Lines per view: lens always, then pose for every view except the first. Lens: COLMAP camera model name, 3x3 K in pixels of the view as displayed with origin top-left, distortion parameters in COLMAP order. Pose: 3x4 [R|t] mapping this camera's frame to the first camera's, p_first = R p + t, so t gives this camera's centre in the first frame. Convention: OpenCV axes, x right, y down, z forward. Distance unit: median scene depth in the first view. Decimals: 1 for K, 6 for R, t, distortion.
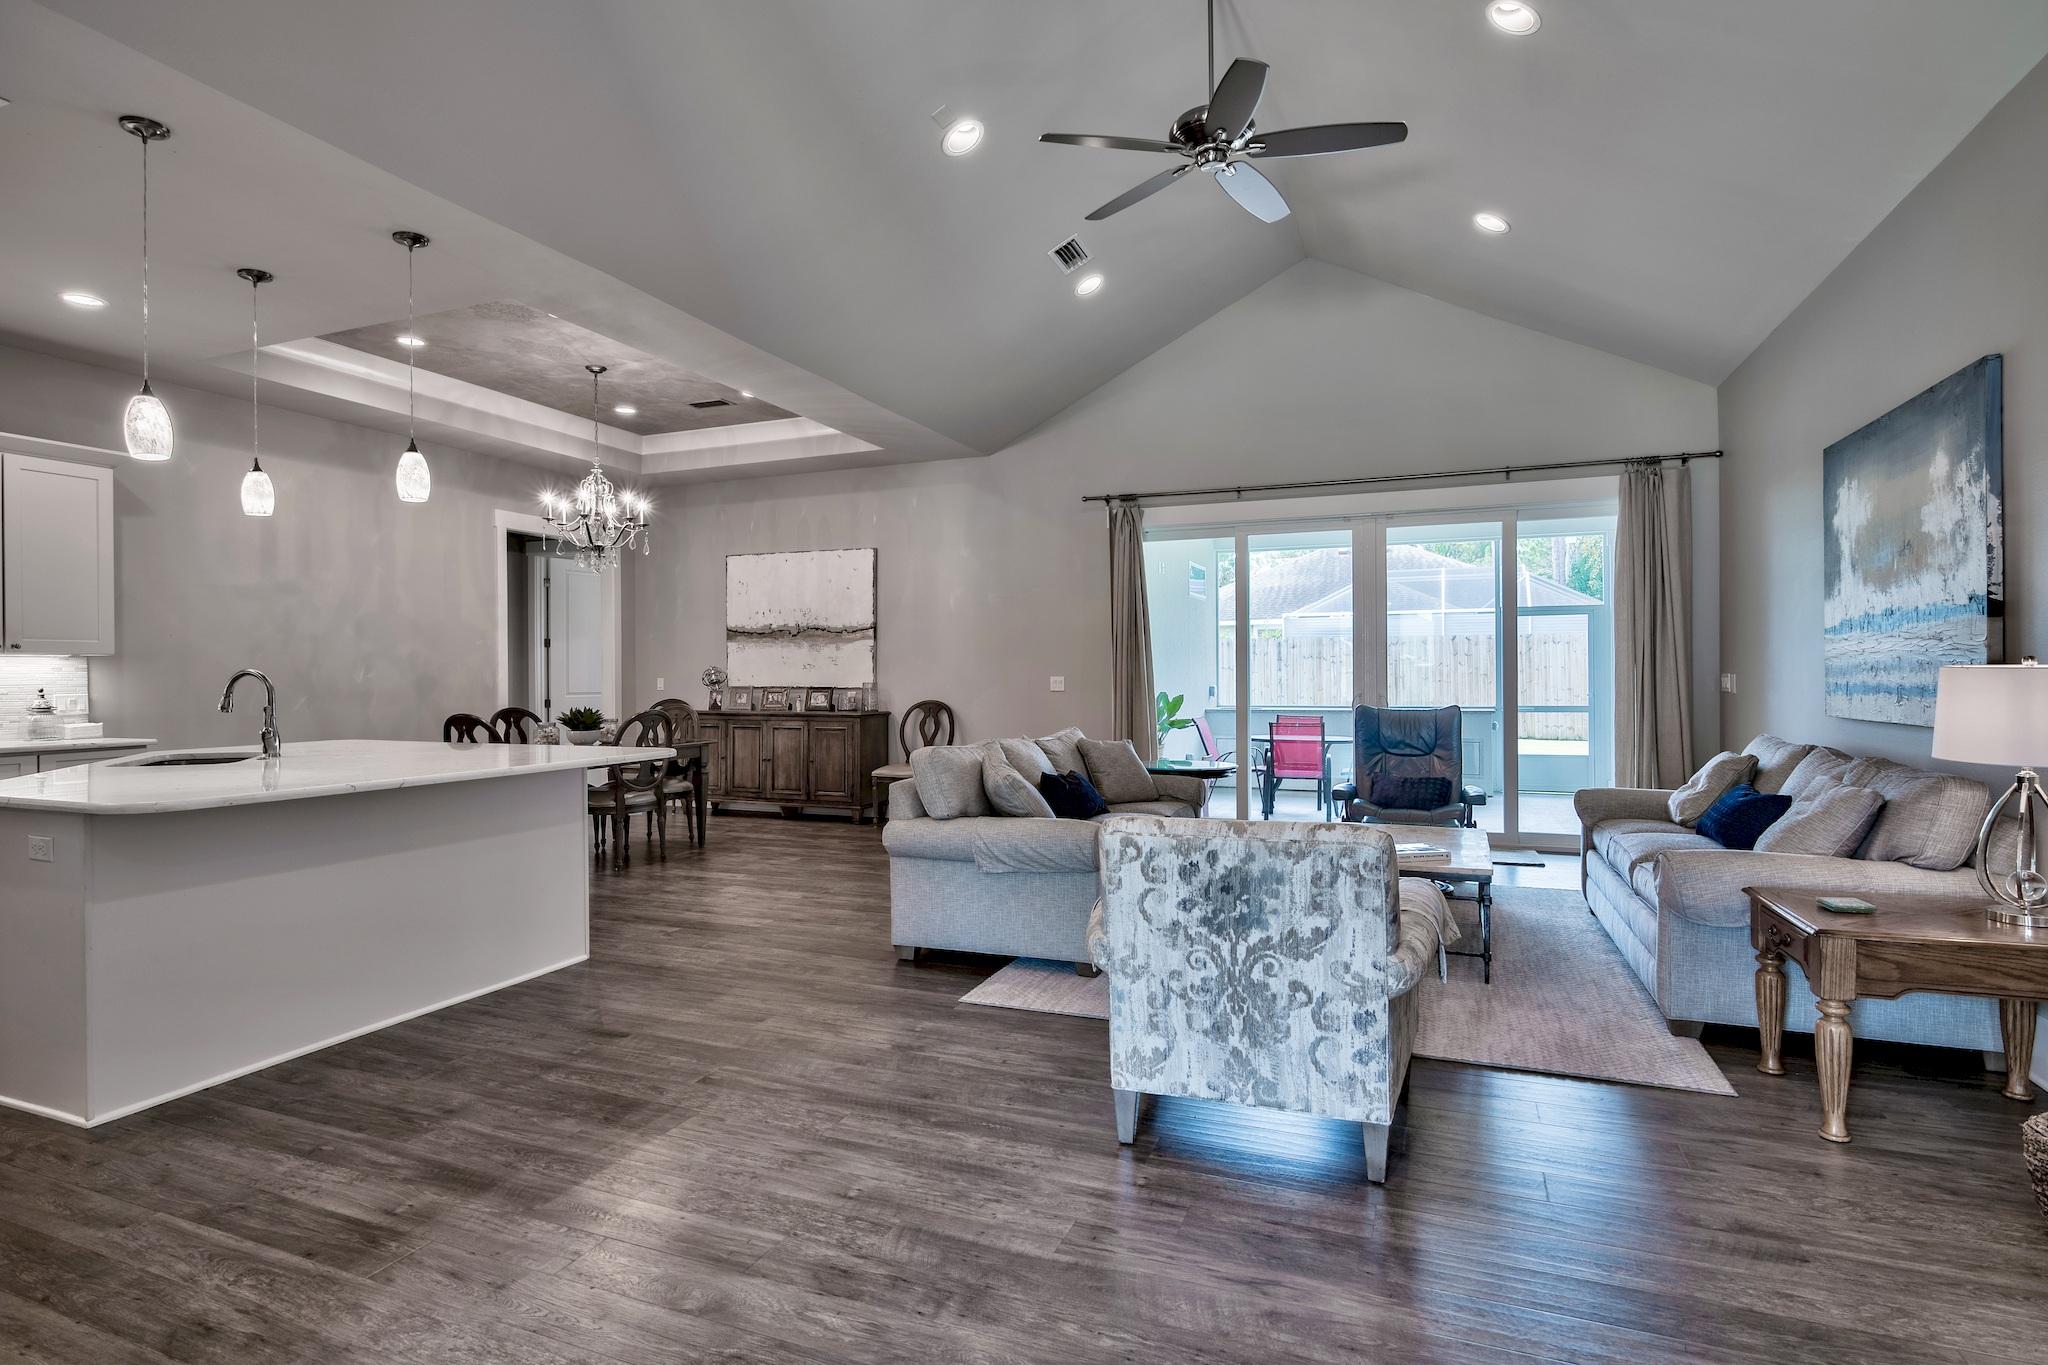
lens RADIAL K [[1059.1, 0, 1006.3], [0, 1059.1, 678.4], [0, 0, 1]] dist [-0.000816, 0.000384]
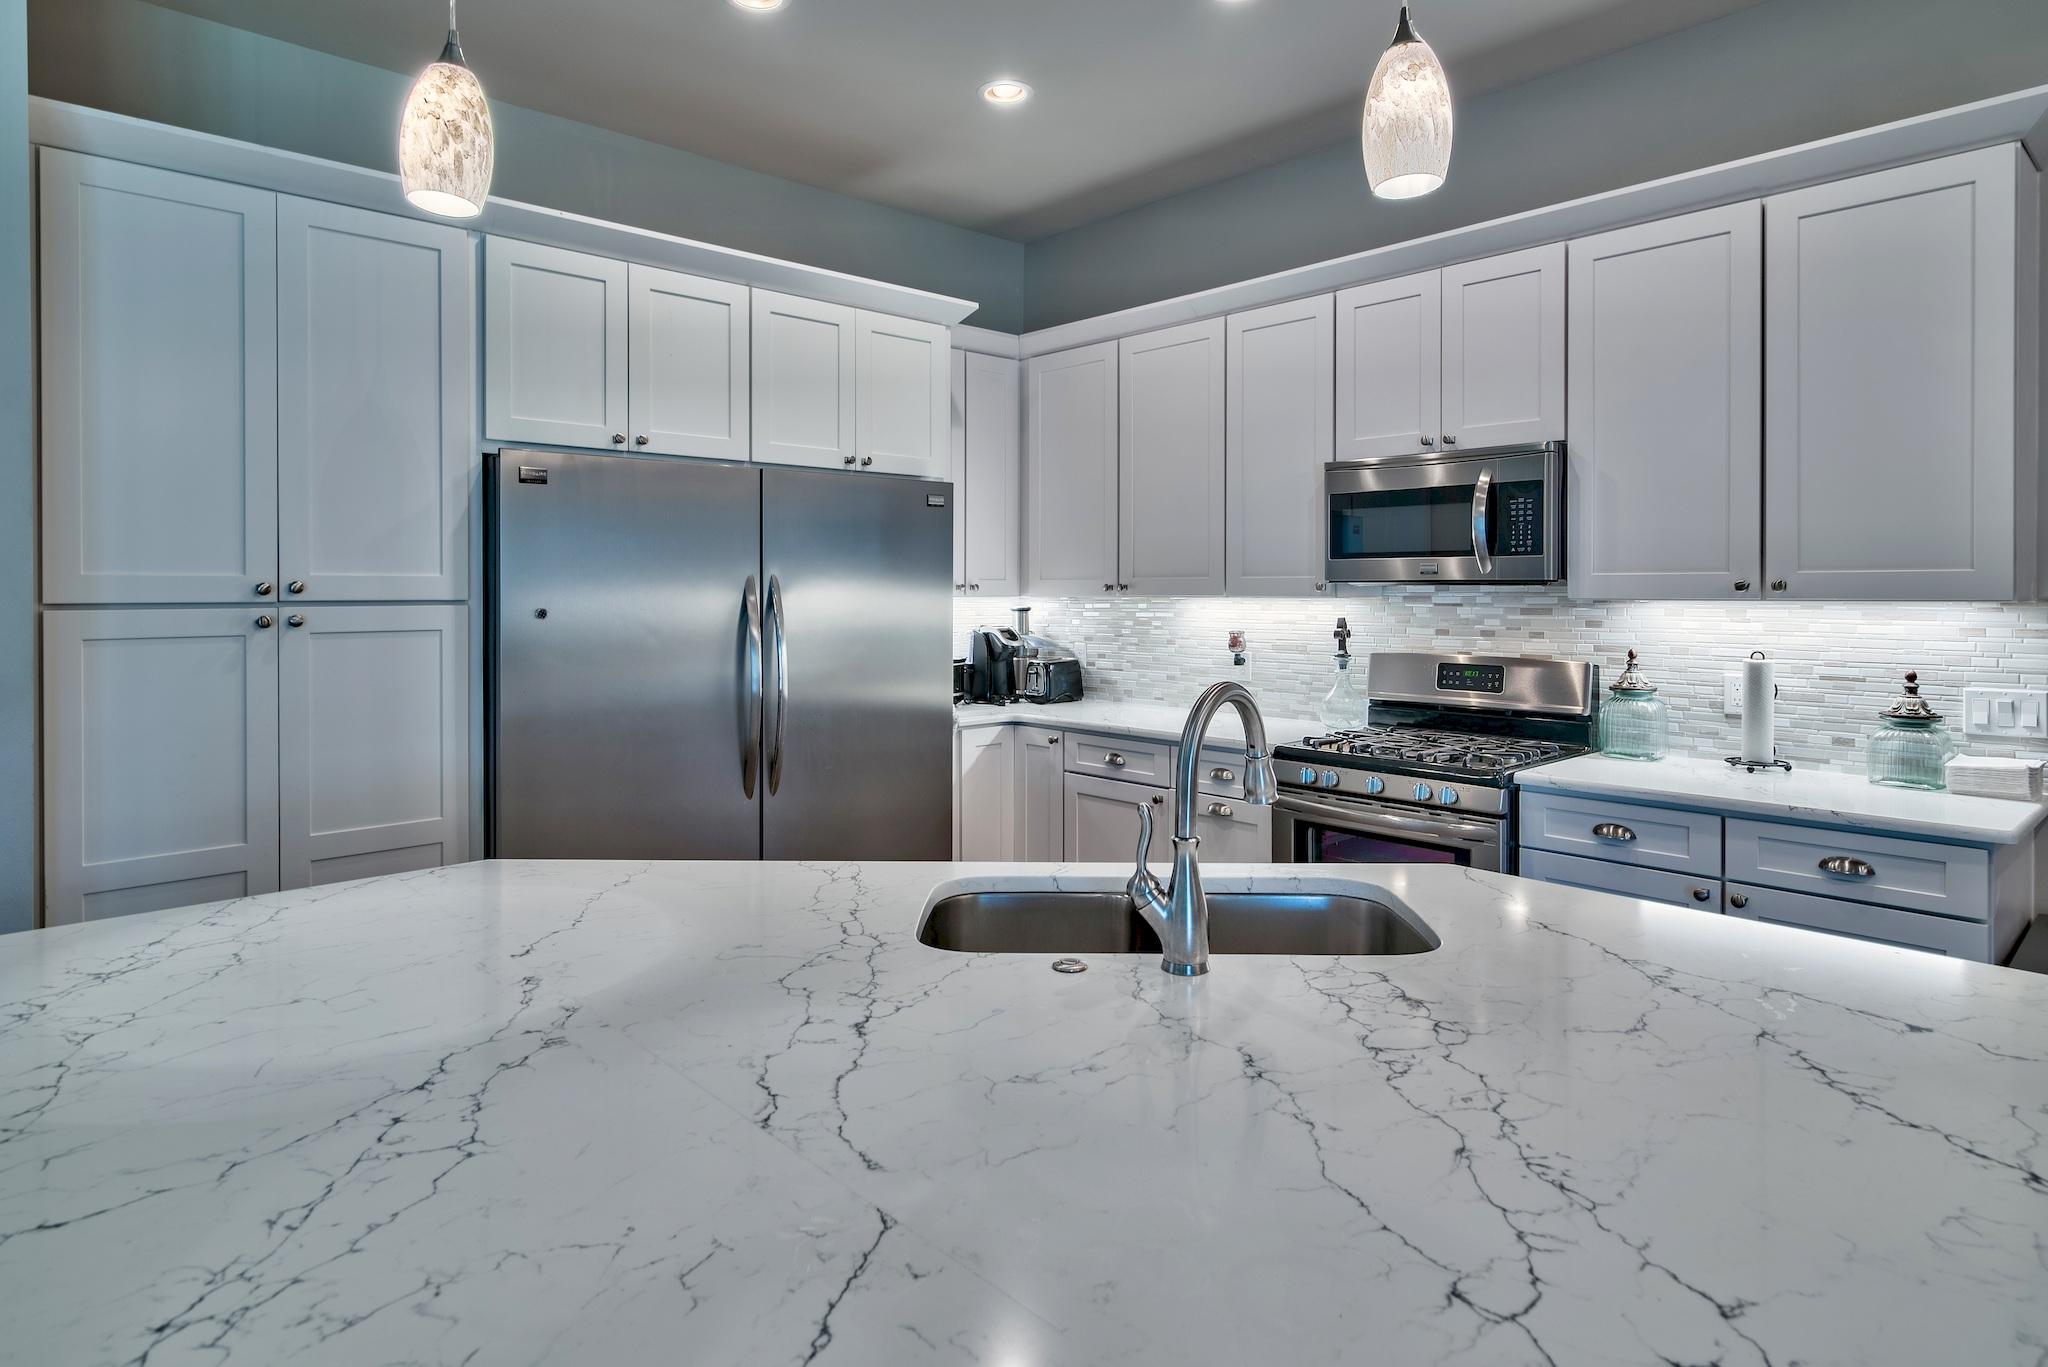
lens RADIAL K [[1147.7, 0, 977.4], [0, 1147.7, 591.8], [0, 0, 1]] dist [0.002219, -0.000263]
pose [[-0.427180, 0.009420, -0.904118, -0.234686], [0.000467, 0.999948, 0.010198, -0.026397], [0.904166, 0.003934, -0.427162, 0.707932]]
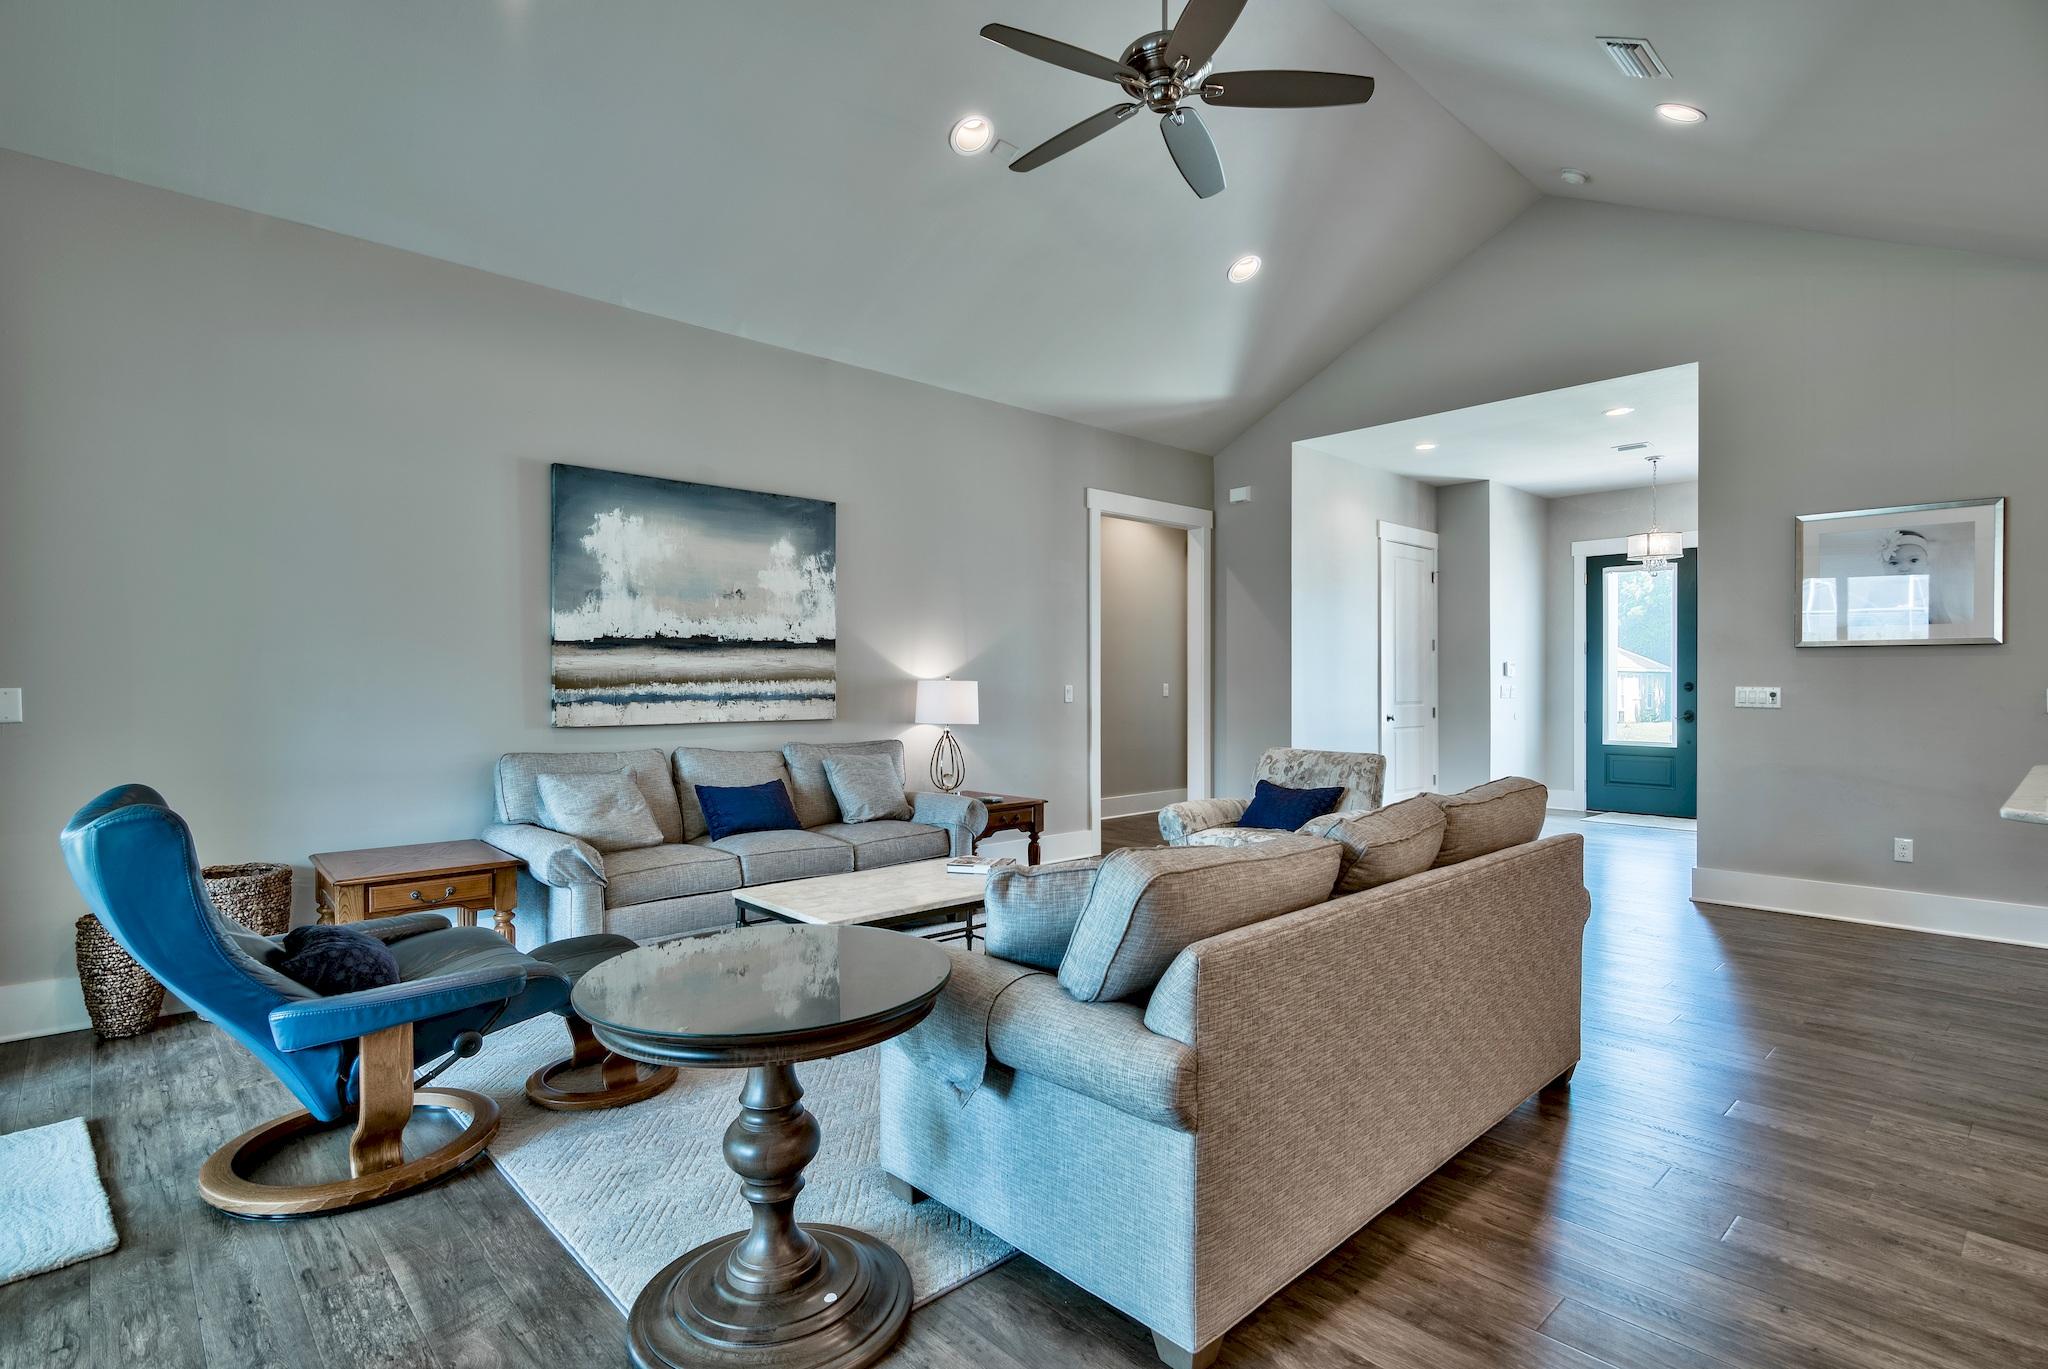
lens RADIAL K [[1009.3, 0, 1062.7], [0, 1009.3, 669.5], [0, 0, 1]] dist [0.002692, 0.000937]
pose [[-0.921164, 0.009732, 0.389052, -0.037160], [0.005129, 0.999904, -0.012867, -0.002091], [-0.389140, -0.009857, -0.921126, 1.168665]]
